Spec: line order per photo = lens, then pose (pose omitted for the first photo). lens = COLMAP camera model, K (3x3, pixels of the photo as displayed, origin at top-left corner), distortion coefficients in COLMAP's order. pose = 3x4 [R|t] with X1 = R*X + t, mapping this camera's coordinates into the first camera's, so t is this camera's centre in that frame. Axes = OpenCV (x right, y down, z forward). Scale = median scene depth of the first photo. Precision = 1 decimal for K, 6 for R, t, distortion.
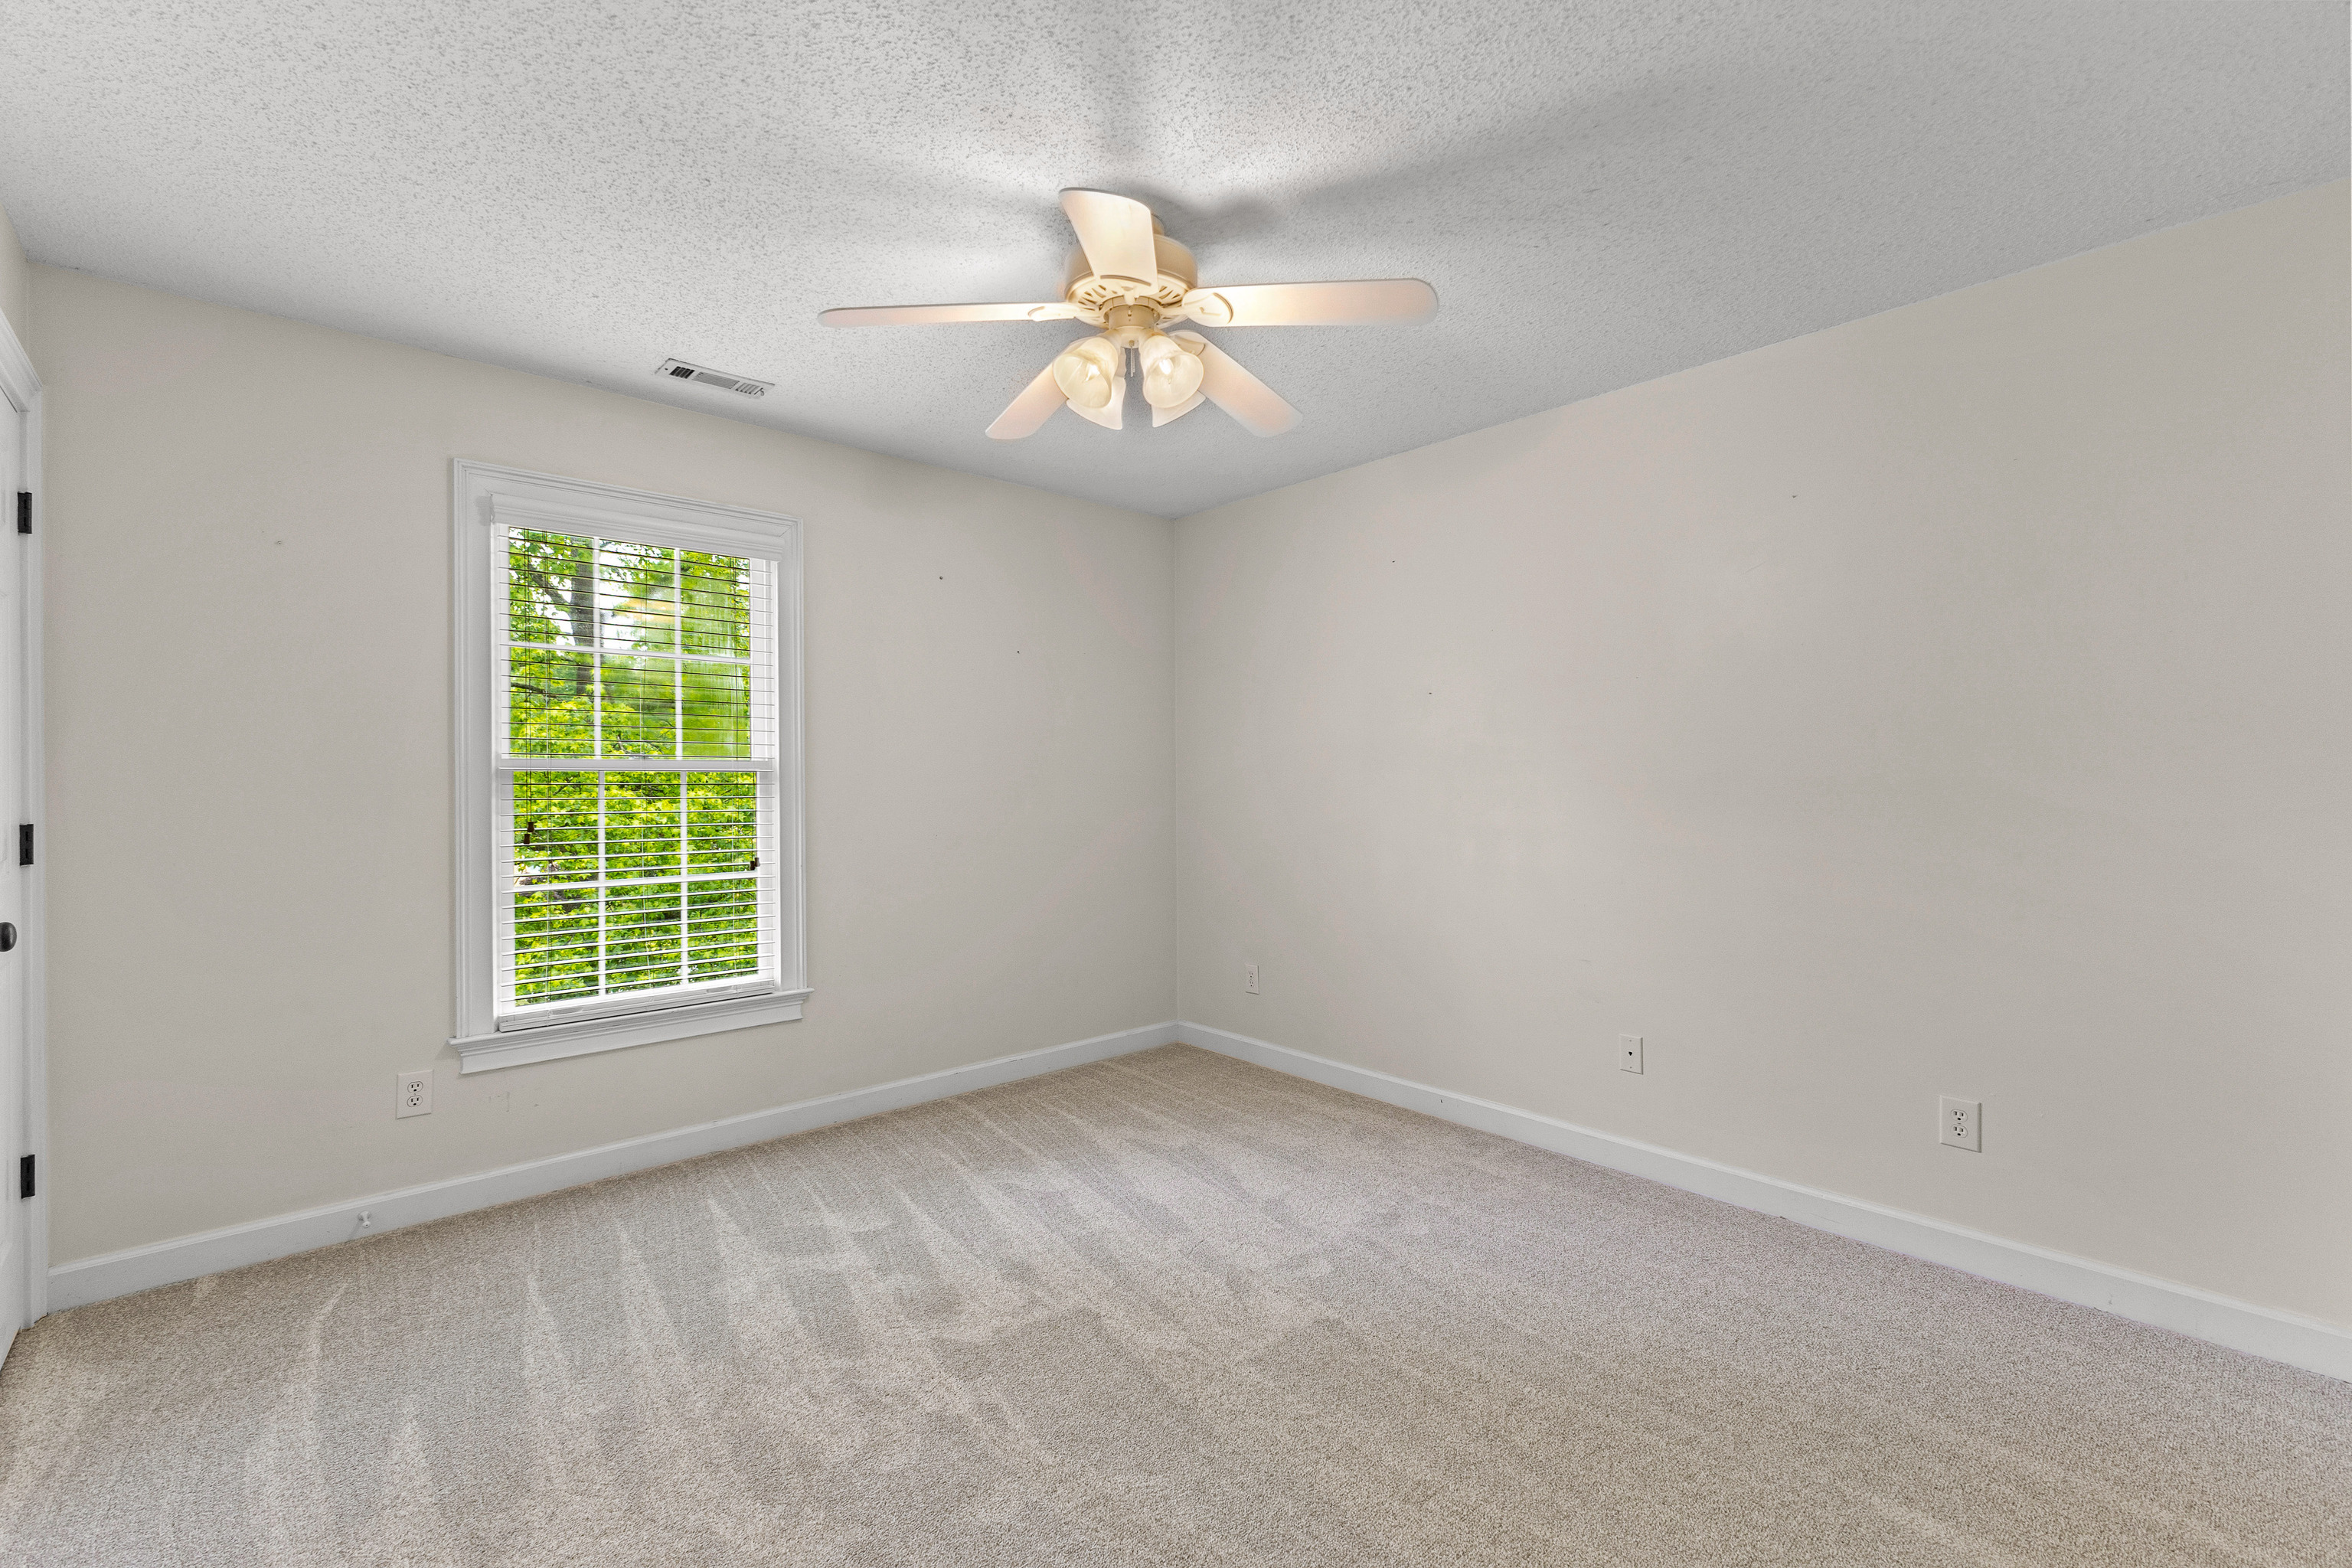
lens RADIAL K [[1023.1, 0, 1175.4], [0, 1023.1, 778.4], [0, 0, 1]] dist [0.007752, 0.000241]
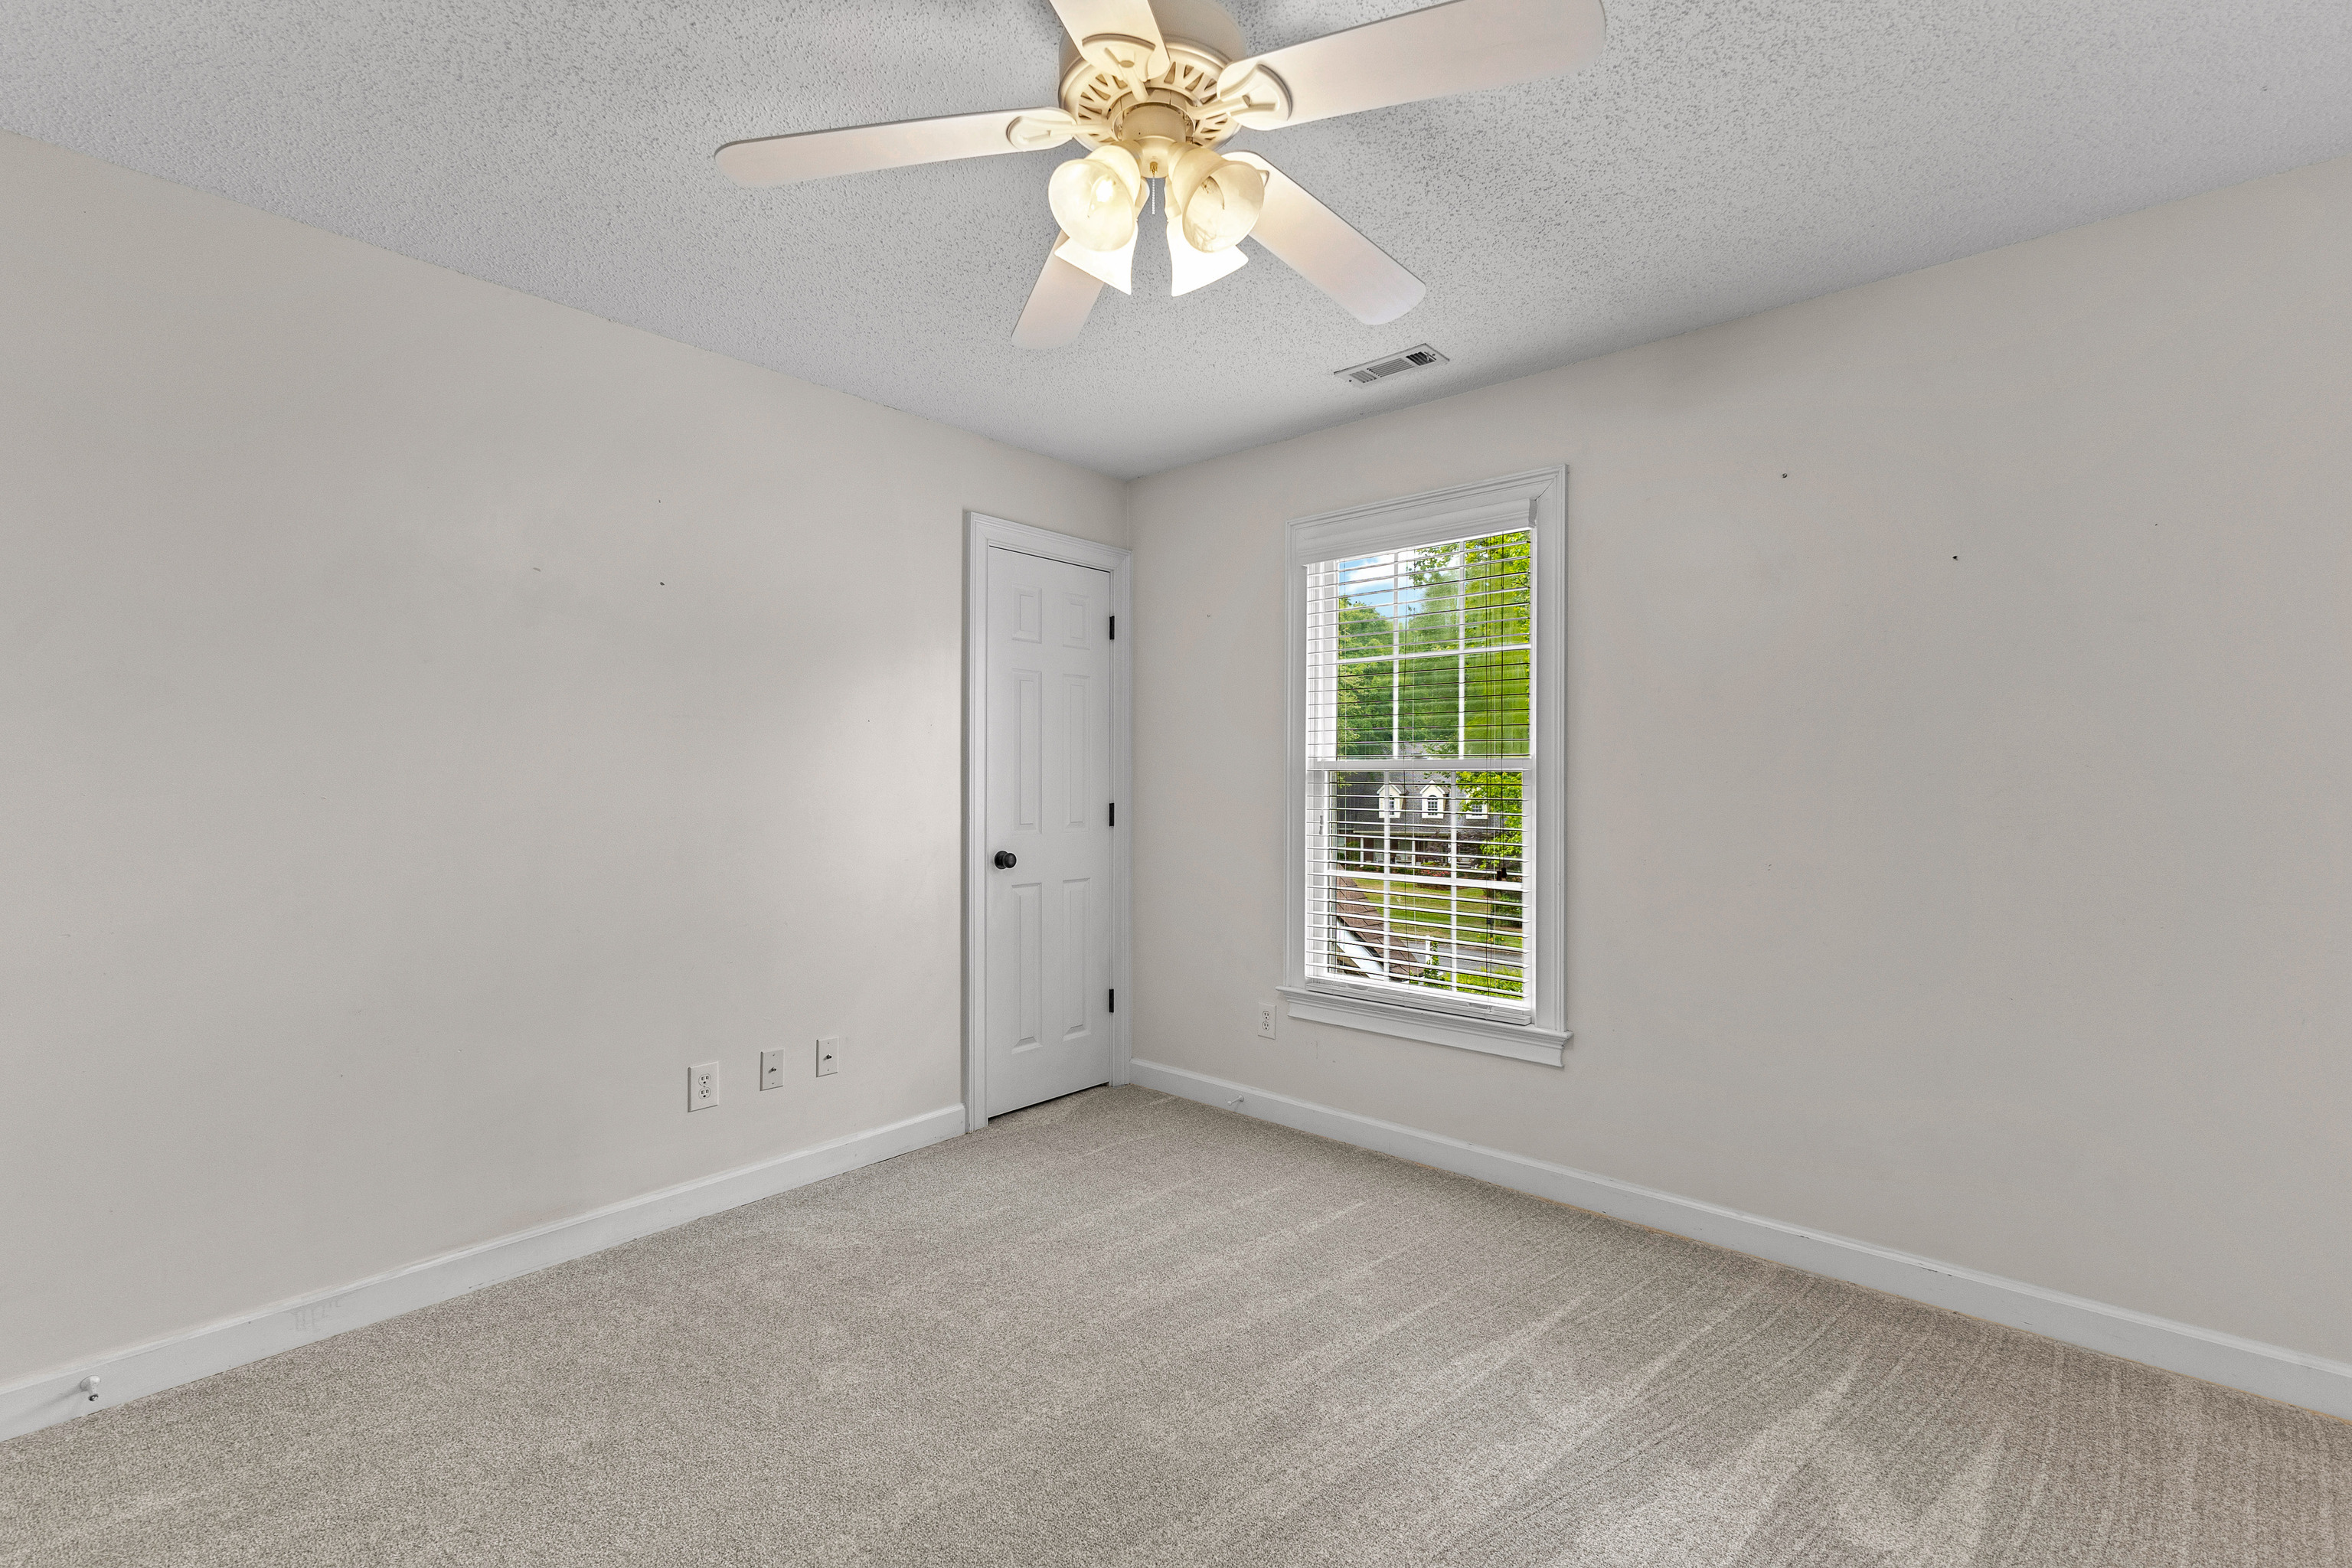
lens RADIAL K [[1023.1, 0, 1175.4], [0, 1023.1, 778.4], [0, 0, 1]] dist [0.007752, 0.000241]
pose [[0.102331, -0.002133, -0.994748, 0.490967], [-0.000215, 0.999998, -0.002167, 0.003409], [0.994750, 0.000436, 0.102330, 0.690640]]
